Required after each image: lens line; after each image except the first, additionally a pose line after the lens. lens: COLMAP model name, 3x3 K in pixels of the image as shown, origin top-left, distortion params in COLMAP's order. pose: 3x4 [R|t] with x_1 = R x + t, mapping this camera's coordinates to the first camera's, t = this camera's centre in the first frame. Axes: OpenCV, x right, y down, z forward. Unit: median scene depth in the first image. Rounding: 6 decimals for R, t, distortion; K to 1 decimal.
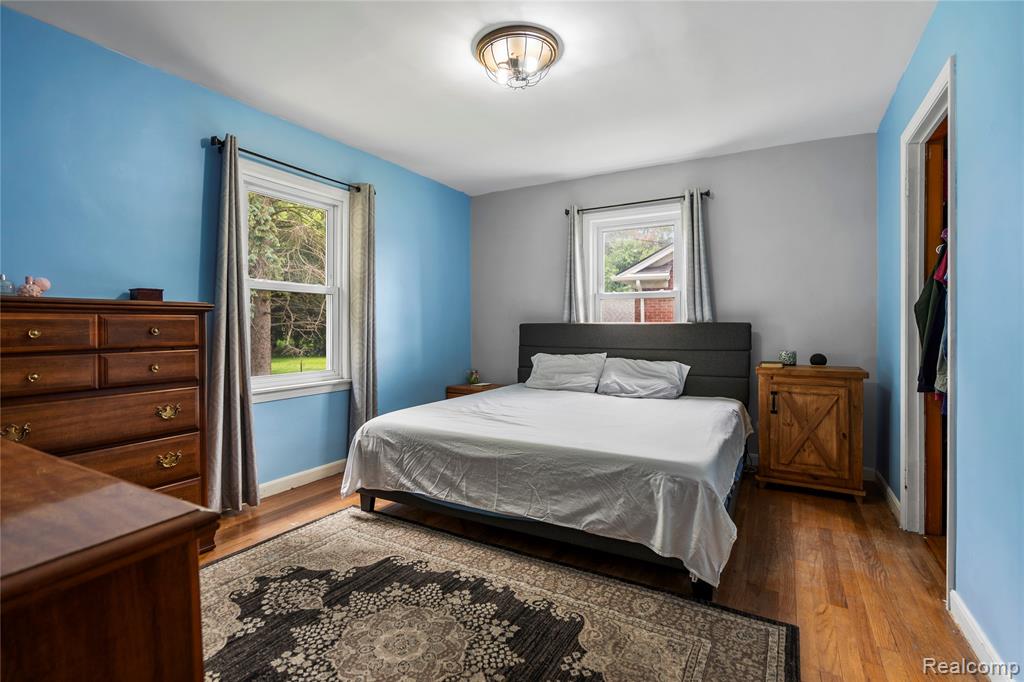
lens RADIAL K [[466.4, 0, 509.0], [0, 466.4, 330.2], [0, 0, 1]] dist [-0.002343, 0.001134]
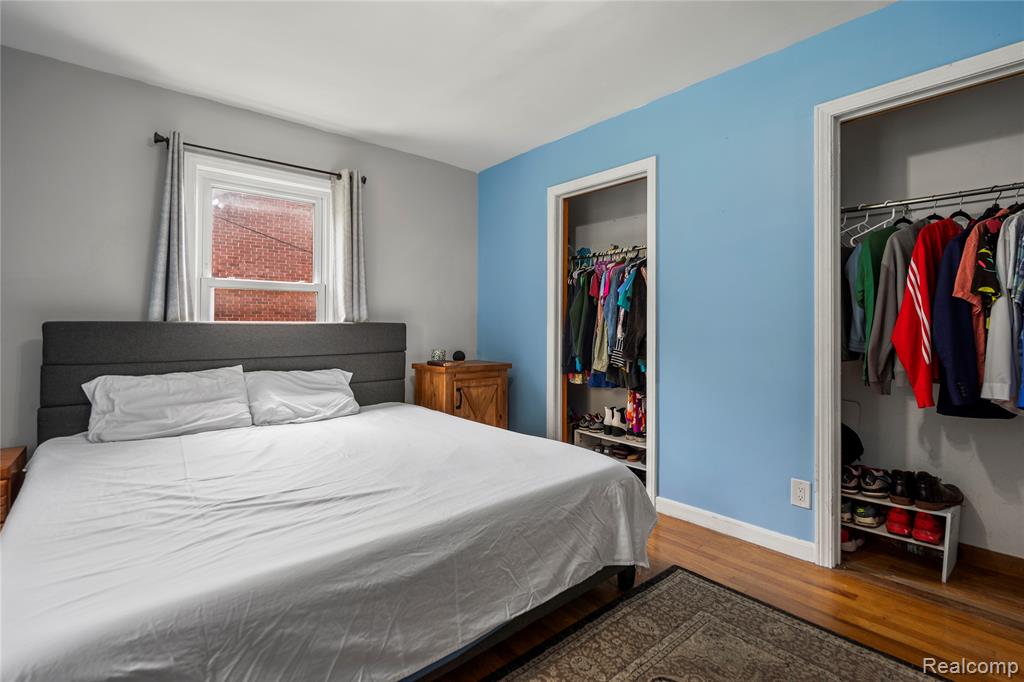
lens RADIAL K [[466.4, 0, 509.0], [0, 466.4, 330.2], [0, 0, 1]] dist [-0.002343, 0.001134]
pose [[0.361394, -0.008366, 0.932376, -0.350488], [0.006451, 0.999958, 0.006472, -0.006191], [-0.932391, 0.003675, 0.361433, 0.468137]]
